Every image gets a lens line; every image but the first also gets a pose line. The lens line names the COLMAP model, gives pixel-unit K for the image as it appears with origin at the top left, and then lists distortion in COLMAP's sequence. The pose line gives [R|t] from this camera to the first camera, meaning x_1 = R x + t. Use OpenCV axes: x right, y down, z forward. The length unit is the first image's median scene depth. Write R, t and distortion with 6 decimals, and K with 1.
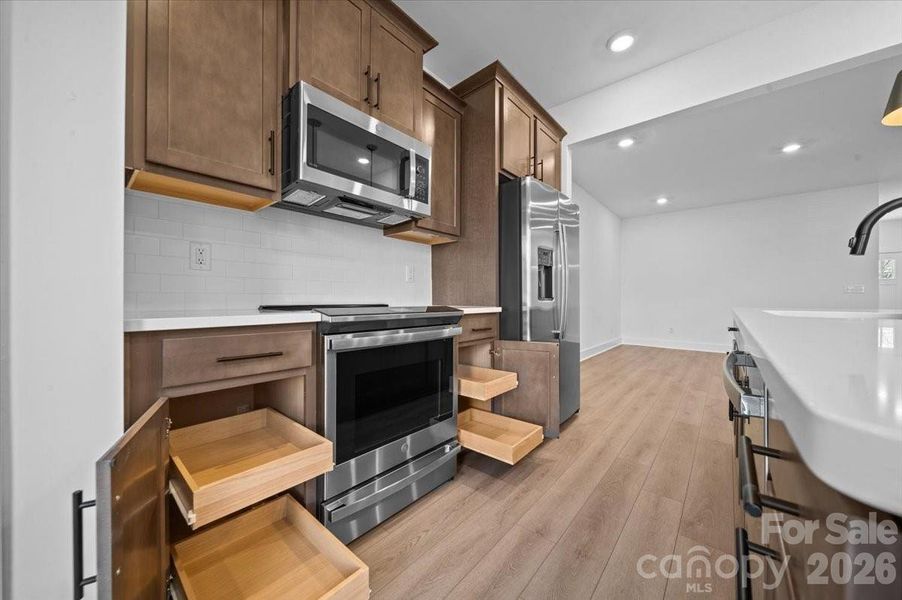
lens RADIAL K [[322.7, 0, 456.5], [0, 322.7, 300.3], [0, 0, 1]] dist [-0.000983, -0.000117]
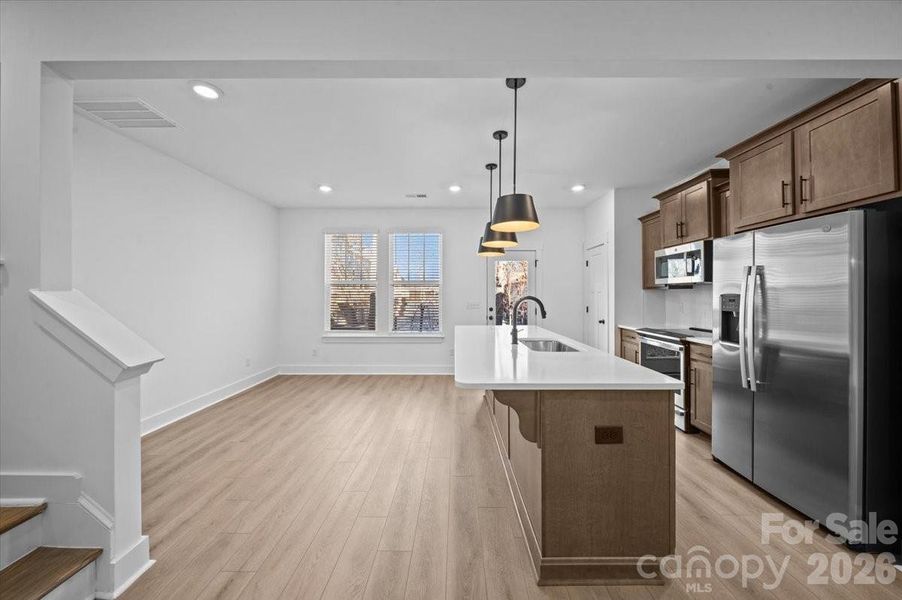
lens RADIAL K [[319.2, 0, 452.6], [0, 319.2, 294.0], [0, 0, 1]] dist [-0.000372, 0.000016]
pose [[-0.774951, -0.006202, -0.631991, 1.815569], [-0.005187, 0.999981, -0.003452, -0.170909], [0.632000, 0.000603, -0.774968, 1.357238]]
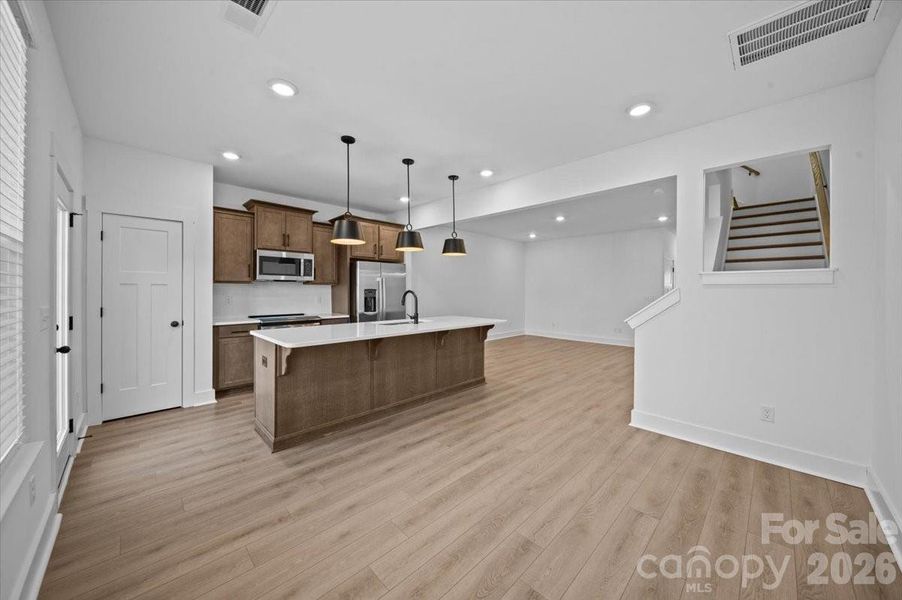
lens RADIAL K [[324.6, 0, 447.8], [0, 324.6, 290.8], [0, 0, 1]] dist [0.010067, 0.000041]
pose [[0.994375, -0.000262, -0.105919, 1.178108], [0.000213, 1.000000, -0.000477, -0.165100], [0.105919, 0.000451, 0.994375, -1.370444]]
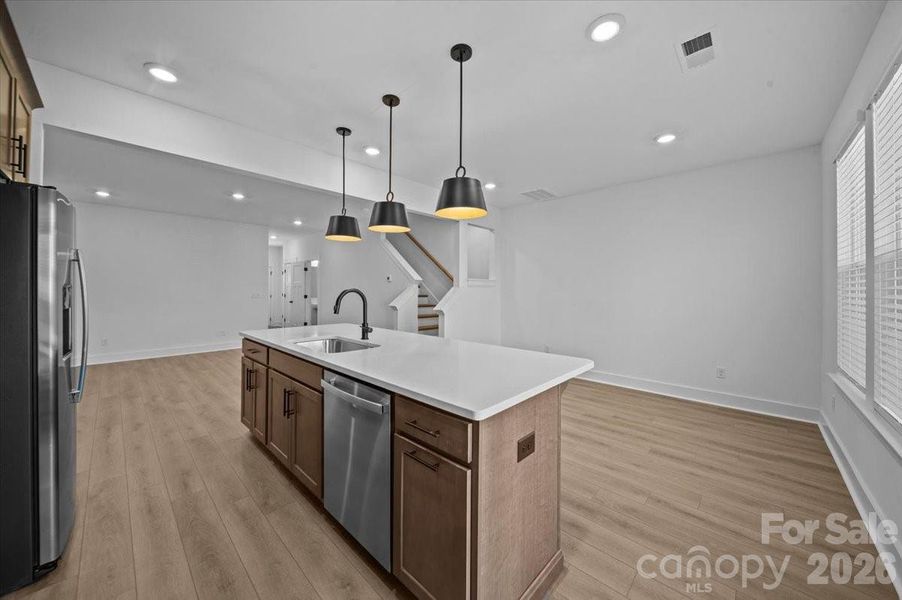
lens RADIAL K [[324.6, 0, 447.8], [0, 324.6, 290.8], [0, 0, 1]] dist [0.010067, 0.000041]
pose [[0.069914, -0.002915, 0.997549, -0.445886], [-0.006603, 0.999972, 0.003385, -0.170002], [-0.997531, -0.006824, 0.069893, 0.082114]]
